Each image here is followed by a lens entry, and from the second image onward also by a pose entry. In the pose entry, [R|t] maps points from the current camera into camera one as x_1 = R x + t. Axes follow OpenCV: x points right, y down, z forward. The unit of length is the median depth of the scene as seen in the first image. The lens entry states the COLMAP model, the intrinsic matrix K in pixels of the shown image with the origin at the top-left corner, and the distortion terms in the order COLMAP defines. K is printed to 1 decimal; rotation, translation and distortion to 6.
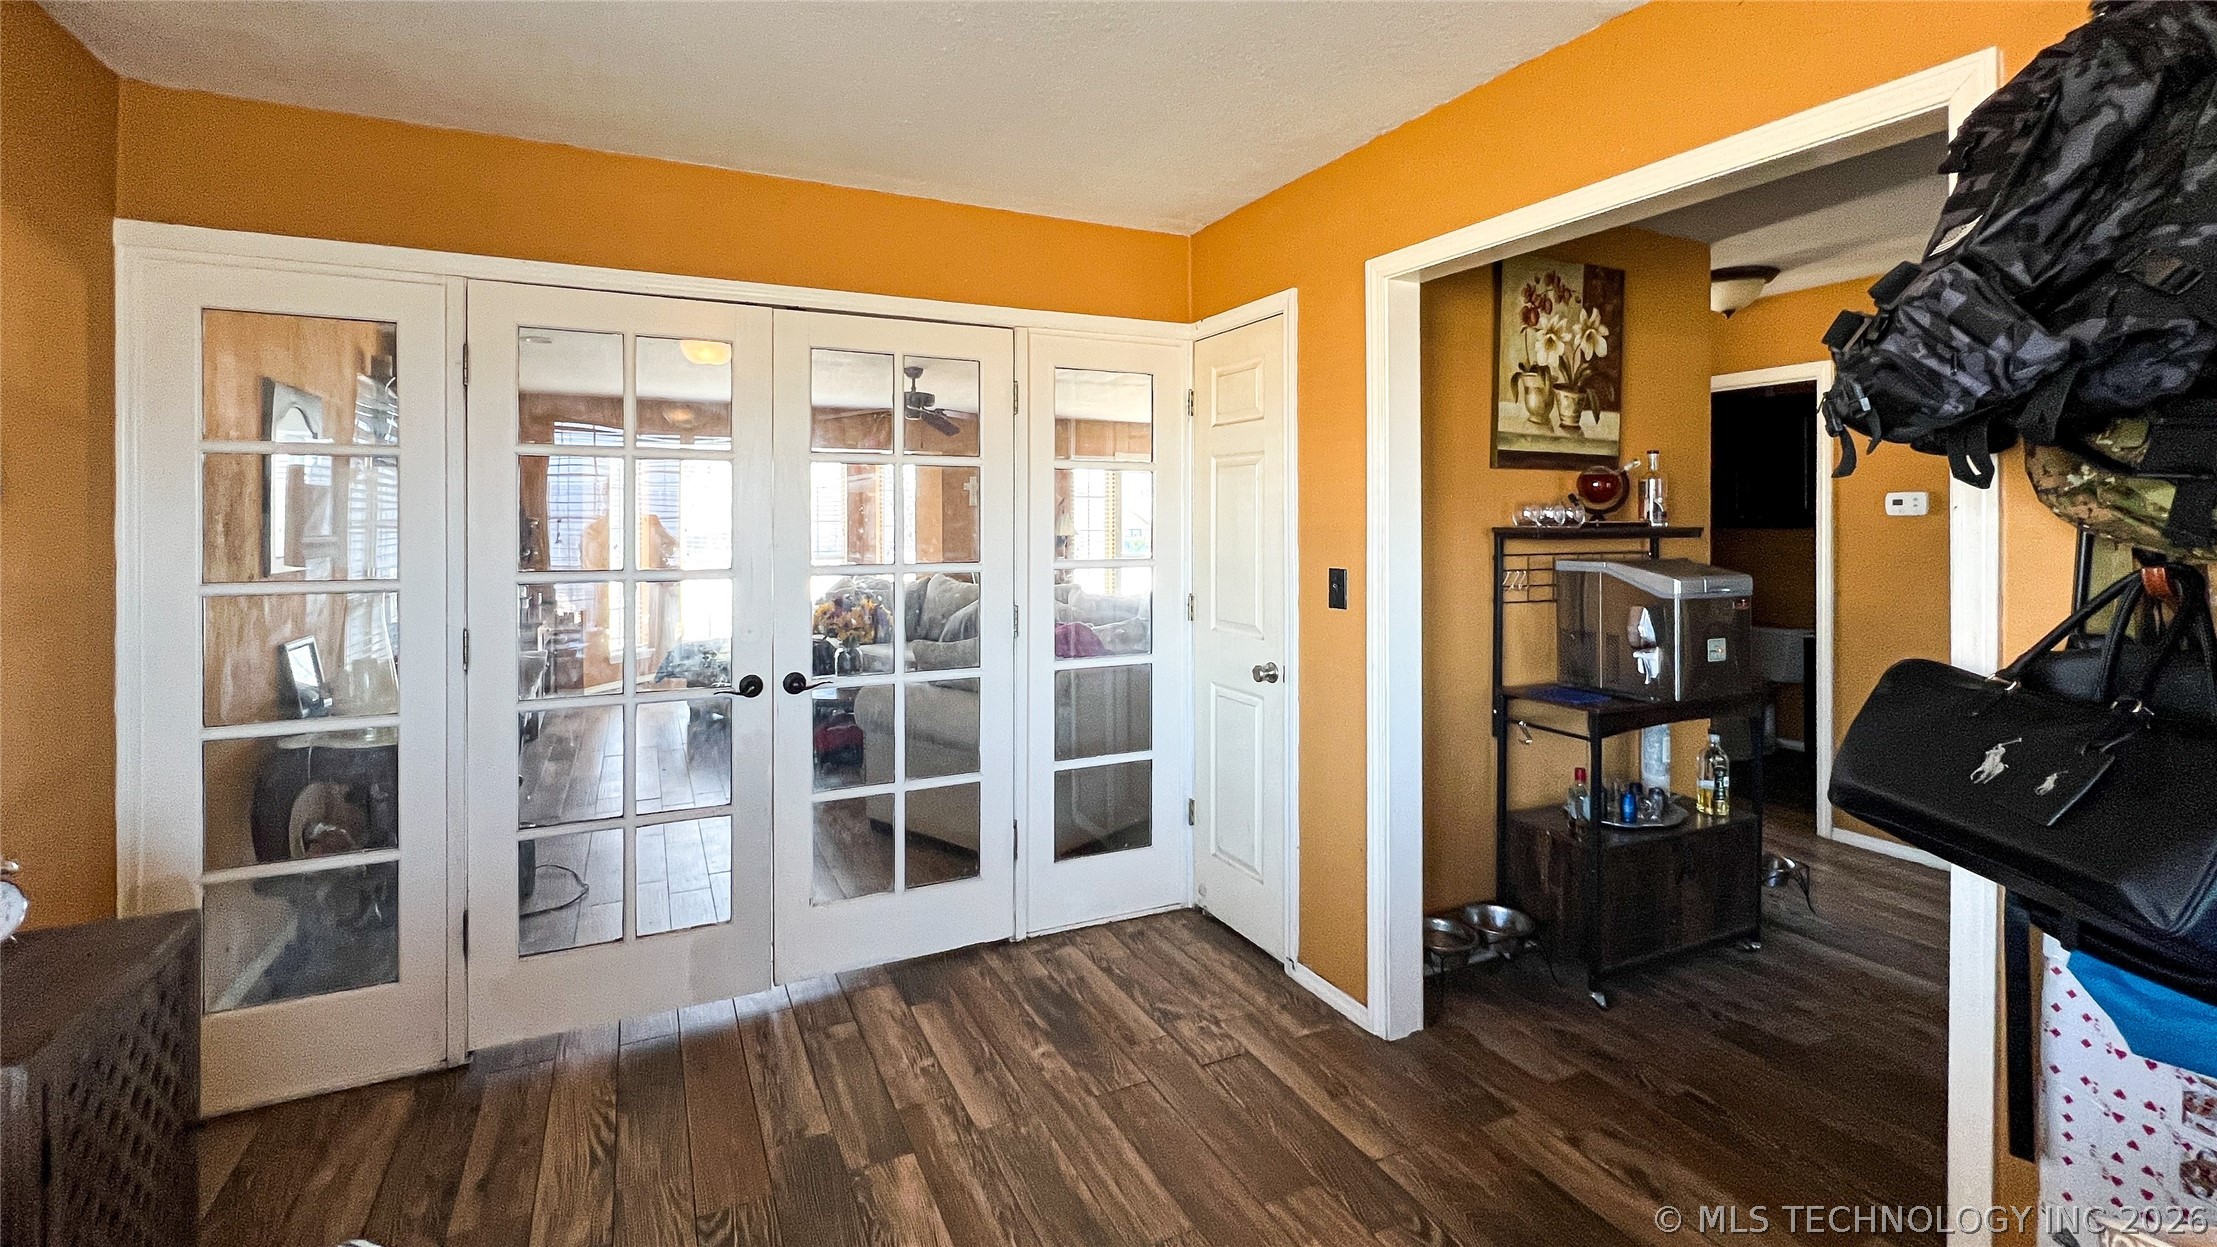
lens RADIAL K [[887.7, 0, 1111.1], [0, 887.7, 628.1], [0, 0, 1]] dist [-0.000502, 0.000277]
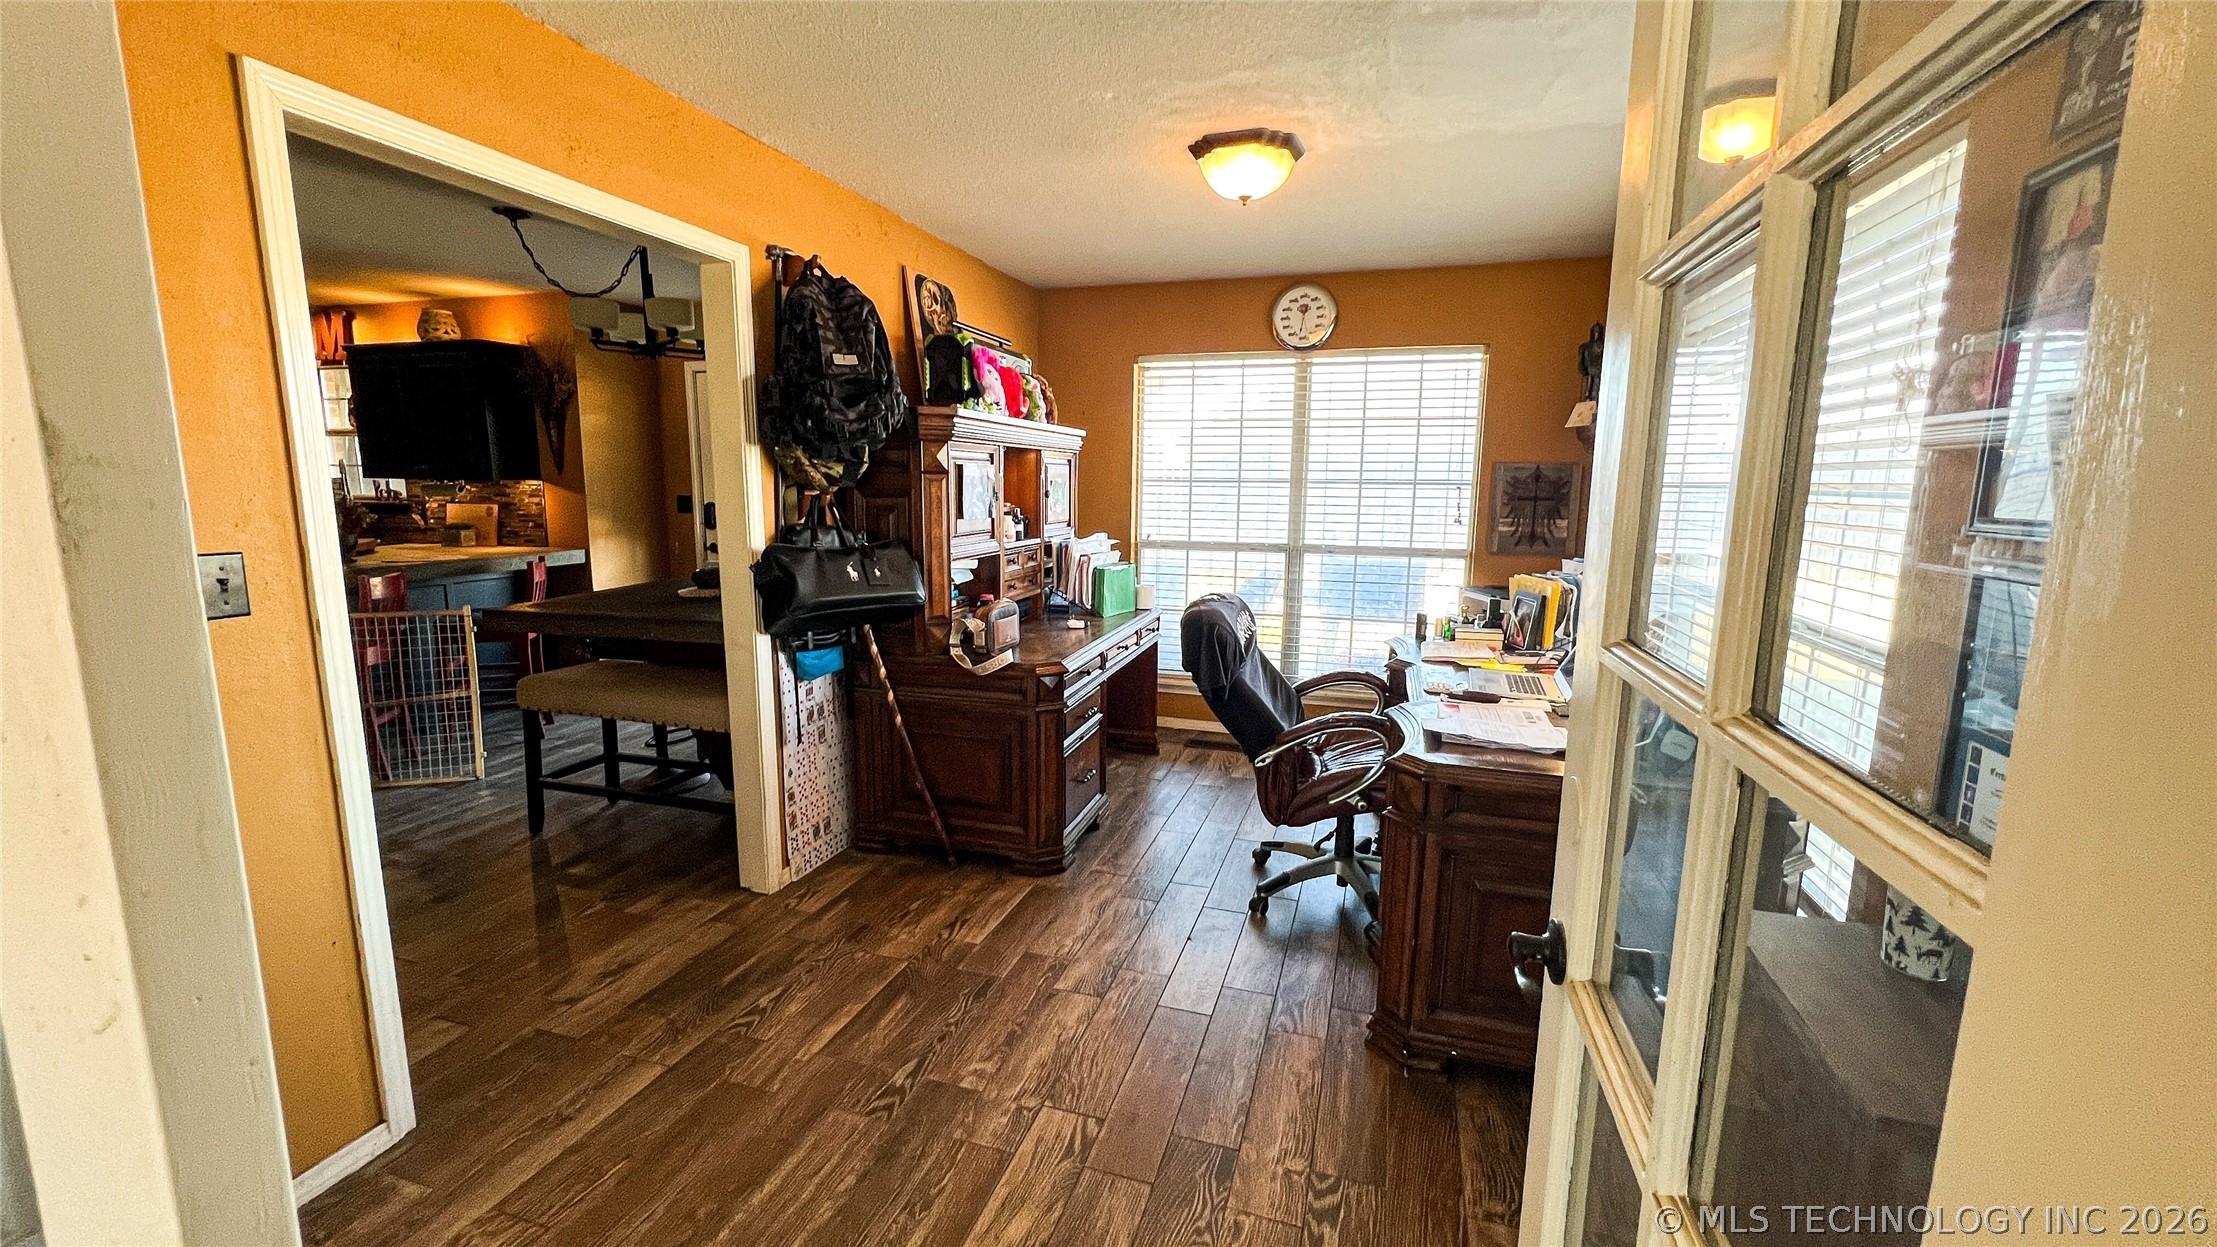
lens RADIAL K [[887.7, 0, 1111.1], [0, 887.7, 628.1], [0, 0, 1]] dist [-0.000502, 0.000277]
pose [[-0.707337, -0.122442, 0.696191, -0.780687], [0.062133, 0.970302, 0.233779, -0.138477], [-0.704140, 0.208617, -0.678723, 1.260559]]
